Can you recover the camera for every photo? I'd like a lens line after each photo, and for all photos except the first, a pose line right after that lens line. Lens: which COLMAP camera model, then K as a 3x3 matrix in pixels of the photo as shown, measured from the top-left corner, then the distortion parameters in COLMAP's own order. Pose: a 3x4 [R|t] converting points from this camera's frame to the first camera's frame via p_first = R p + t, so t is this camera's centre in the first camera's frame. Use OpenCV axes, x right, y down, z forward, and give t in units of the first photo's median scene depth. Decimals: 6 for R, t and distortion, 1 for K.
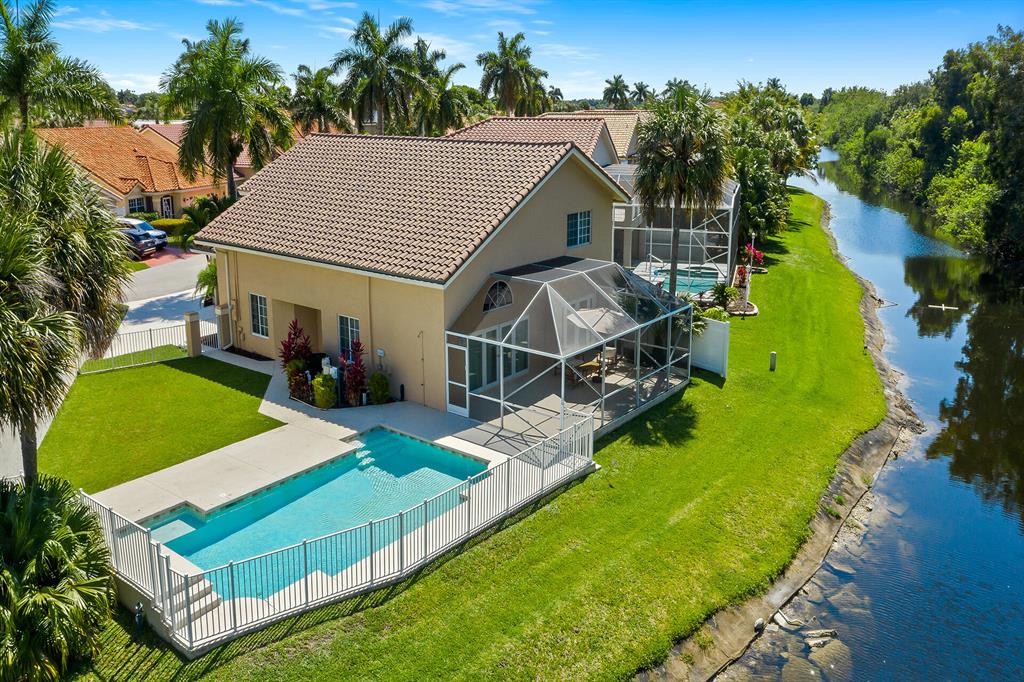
lens RADIAL K [[788.0, 0, 512.0], [0, 788.0, 341.0], [0, 0, 1]] dist [0.010650, 0.002740]
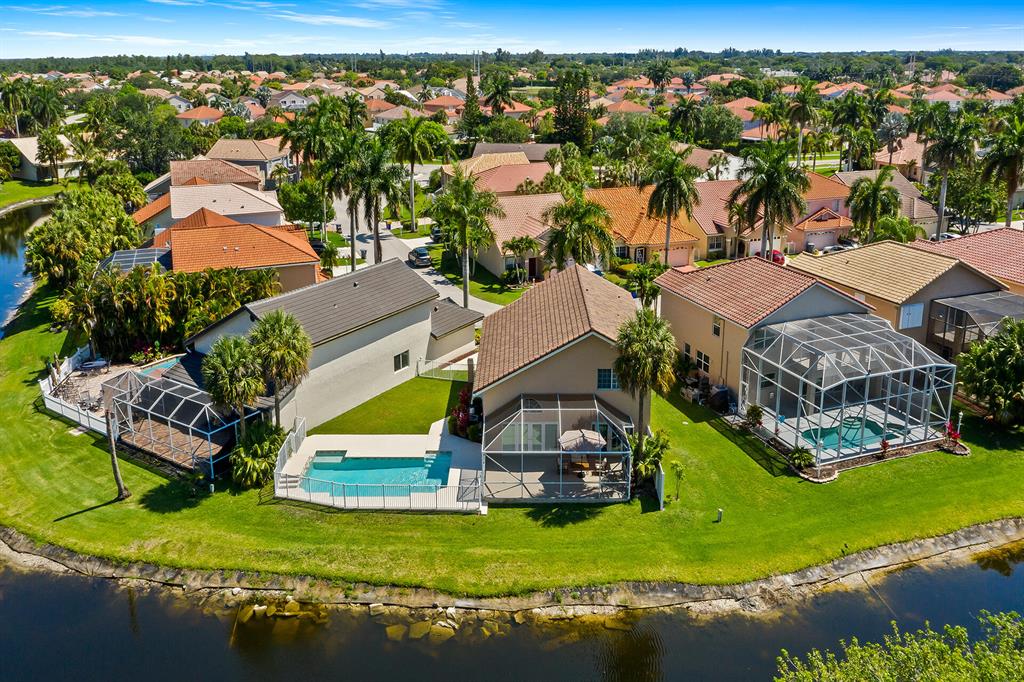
lens RADIAL K [[788.0, 0, 512.0], [0, 788.0, 341.0], [0, 0, 1]] dist [0.010650, 0.002740]
pose [[0.611628, 0.258080, -0.747868, 1.671975], [-0.215173, 0.963928, 0.156664, -0.630031], [0.761322, 0.065101, 0.645097, -0.223811]]
